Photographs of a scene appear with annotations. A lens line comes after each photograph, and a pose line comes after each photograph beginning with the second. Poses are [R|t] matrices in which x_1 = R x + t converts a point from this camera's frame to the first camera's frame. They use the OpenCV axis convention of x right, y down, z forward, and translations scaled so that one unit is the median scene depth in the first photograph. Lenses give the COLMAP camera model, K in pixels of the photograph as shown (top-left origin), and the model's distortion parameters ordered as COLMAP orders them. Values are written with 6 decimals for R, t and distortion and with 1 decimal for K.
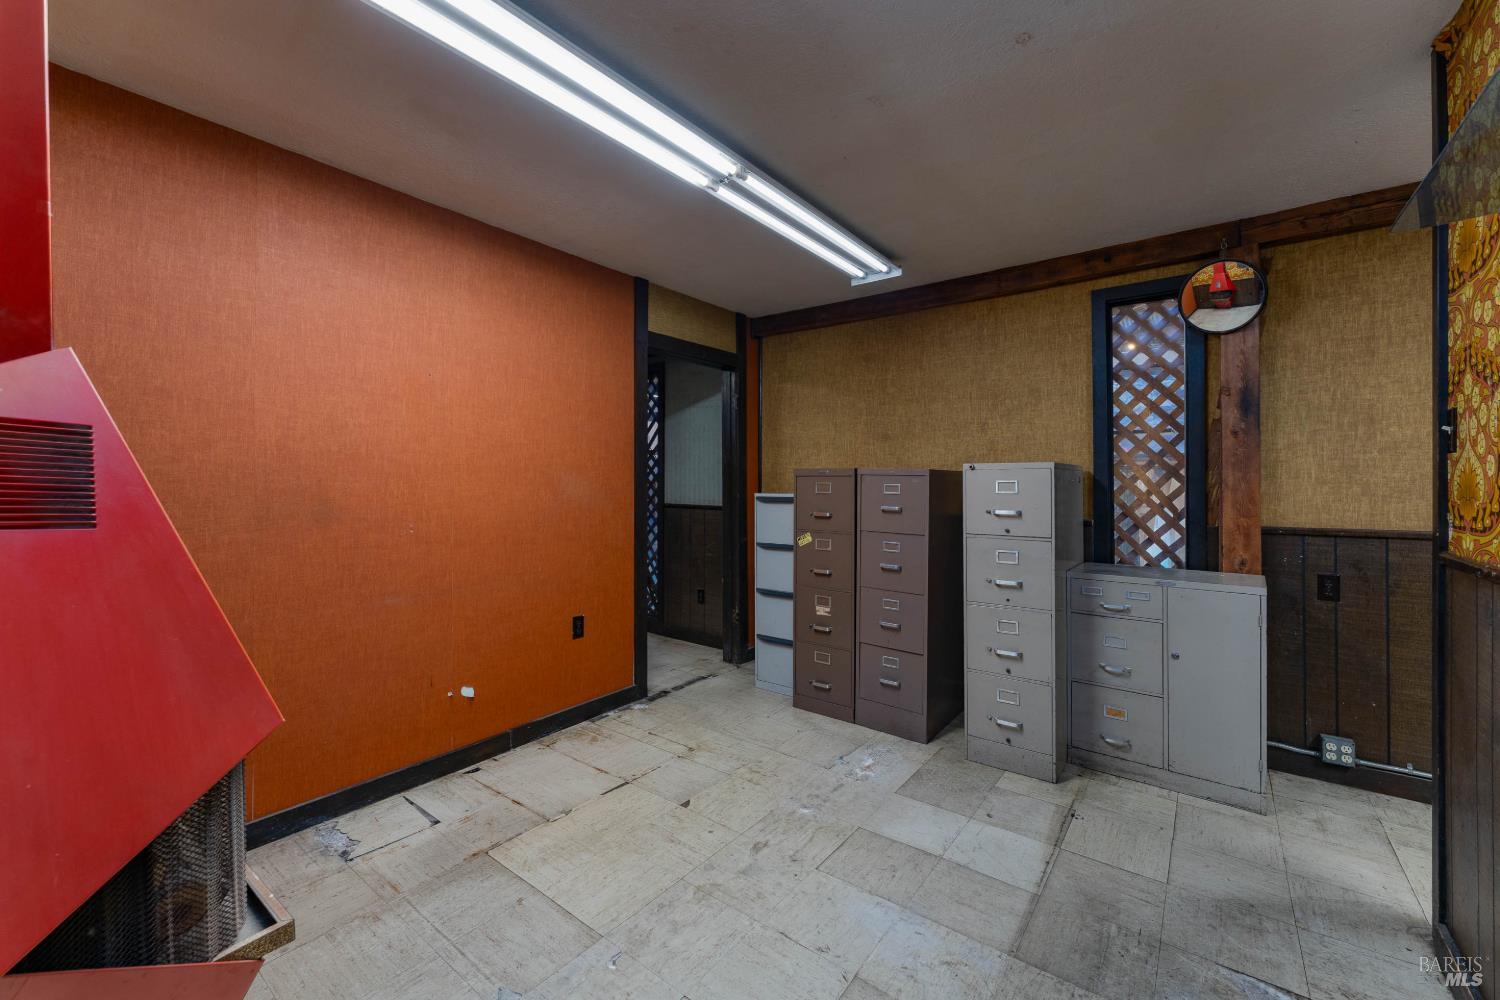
lens RADIAL K [[611.2, 0, 757.1], [0, 611.2, 478.4], [0, 0, 1]] dist [0.000638, -0.000321]
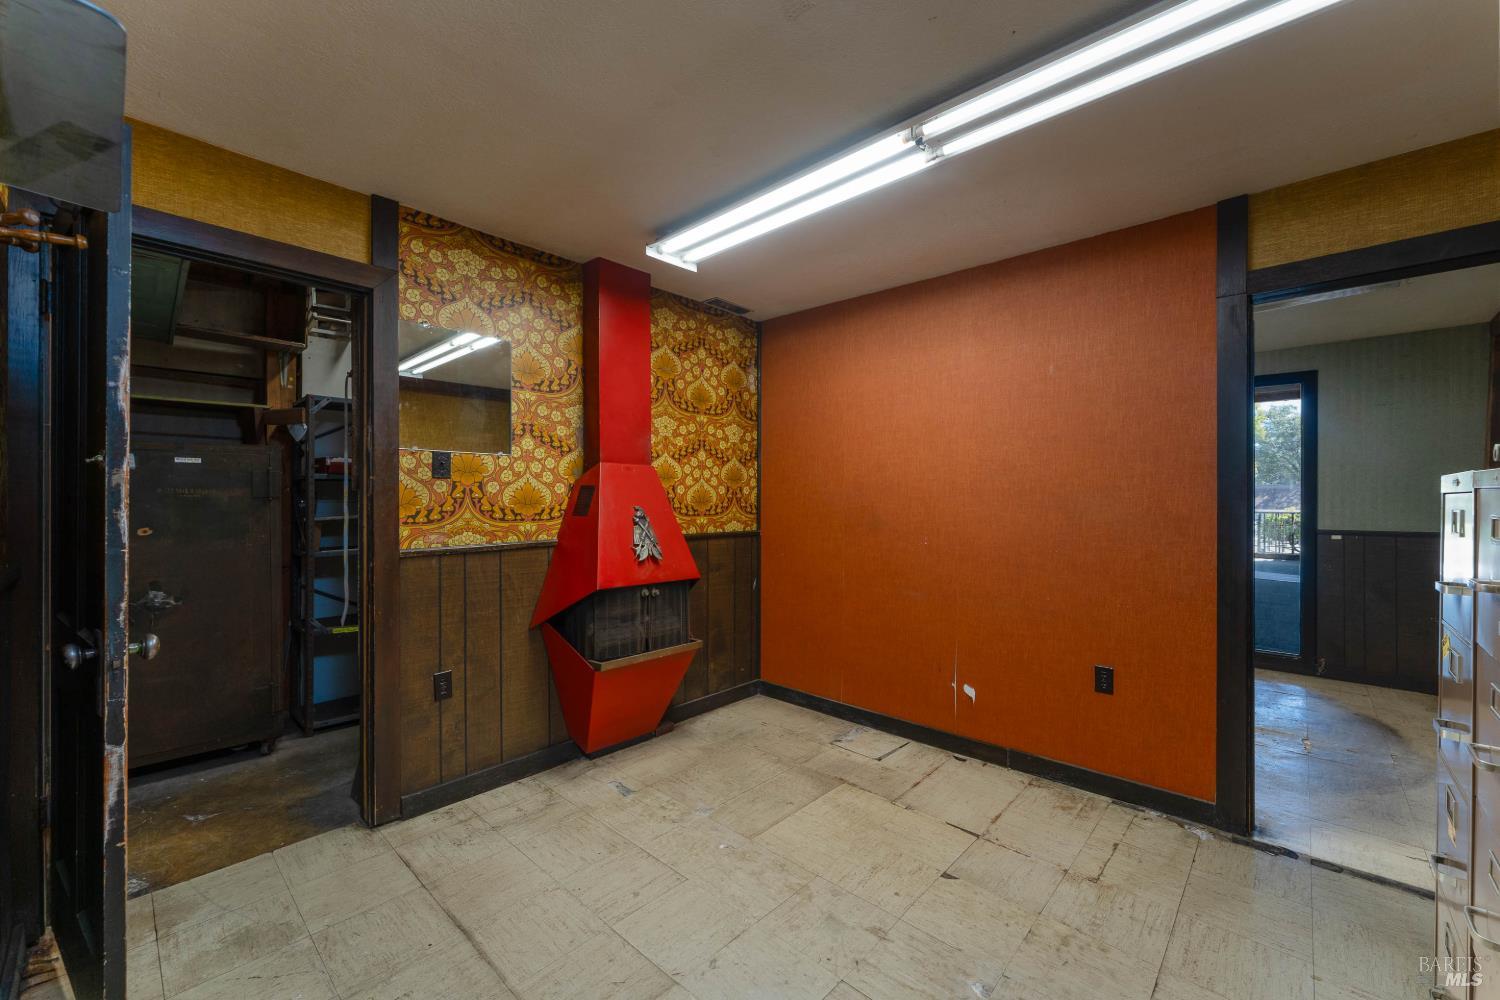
lens RADIAL K [[611.2, 0, 756.6], [0, 611.2, 504.2], [0, 0, 1]] dist [0.000638, -0.000321]
pose [[-0.108763, 0.002920, -0.994063, 0.730826], [0.000984, 0.999996, 0.002830, 0.001919], [0.994067, -0.000670, -0.108765, 0.778894]]
